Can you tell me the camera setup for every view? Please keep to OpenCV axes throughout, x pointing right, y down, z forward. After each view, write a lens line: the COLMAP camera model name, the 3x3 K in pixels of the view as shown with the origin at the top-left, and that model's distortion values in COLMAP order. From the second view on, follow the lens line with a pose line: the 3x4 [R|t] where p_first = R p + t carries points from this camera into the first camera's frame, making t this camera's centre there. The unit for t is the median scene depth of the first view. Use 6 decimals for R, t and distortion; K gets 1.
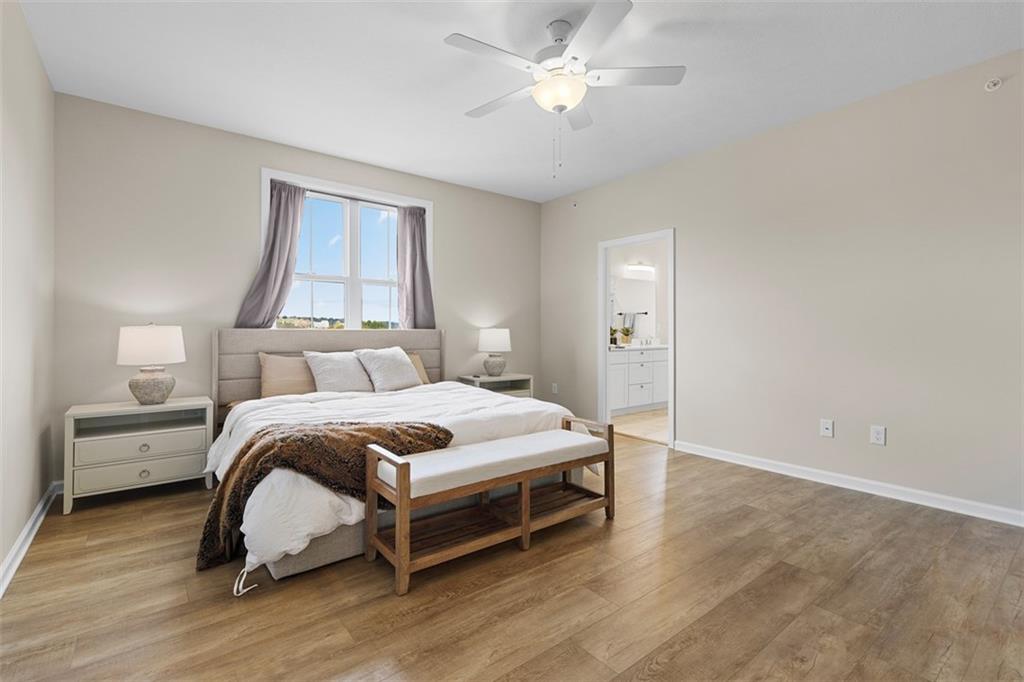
lens RADIAL K [[466.2, 0, 508.2], [0, 466.2, 341.9], [0, 0, 1]] dist [0.014976, -0.000265]
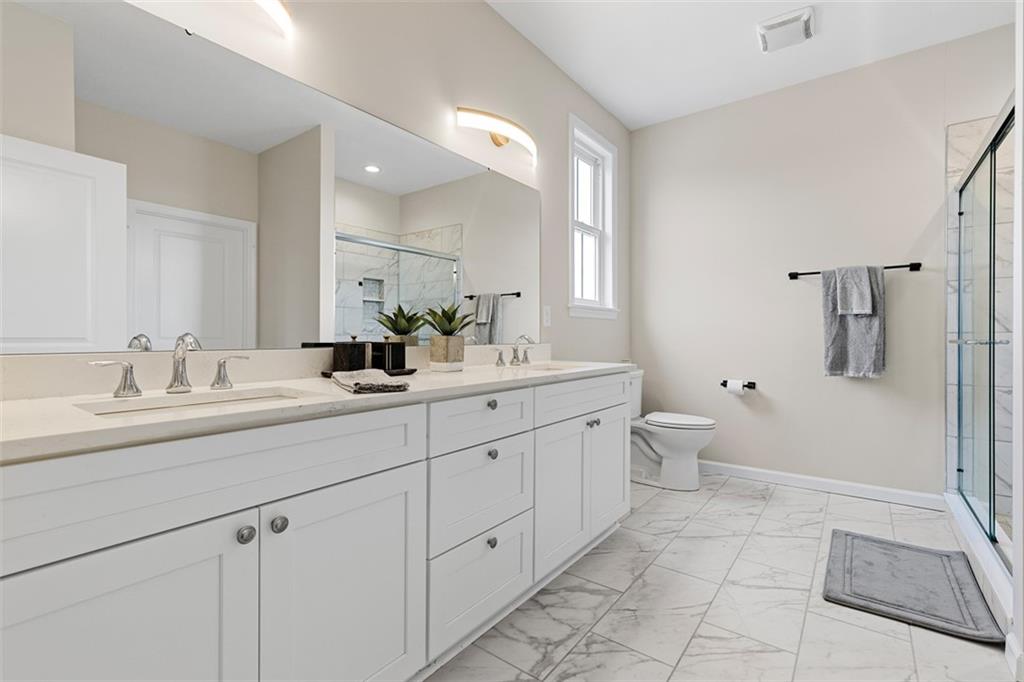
lens RADIAL K [[466.2, 0, 512.8], [0, 466.2, 338.7], [0, 0, 1]] dist [0.014976, -0.000265]
pose [[0.965110, 0.002793, 0.261830, 0.140408], [0.003032, 0.999757, -0.021842, -0.002835], [-0.261827, 0.021873, 0.964867, 0.459155]]
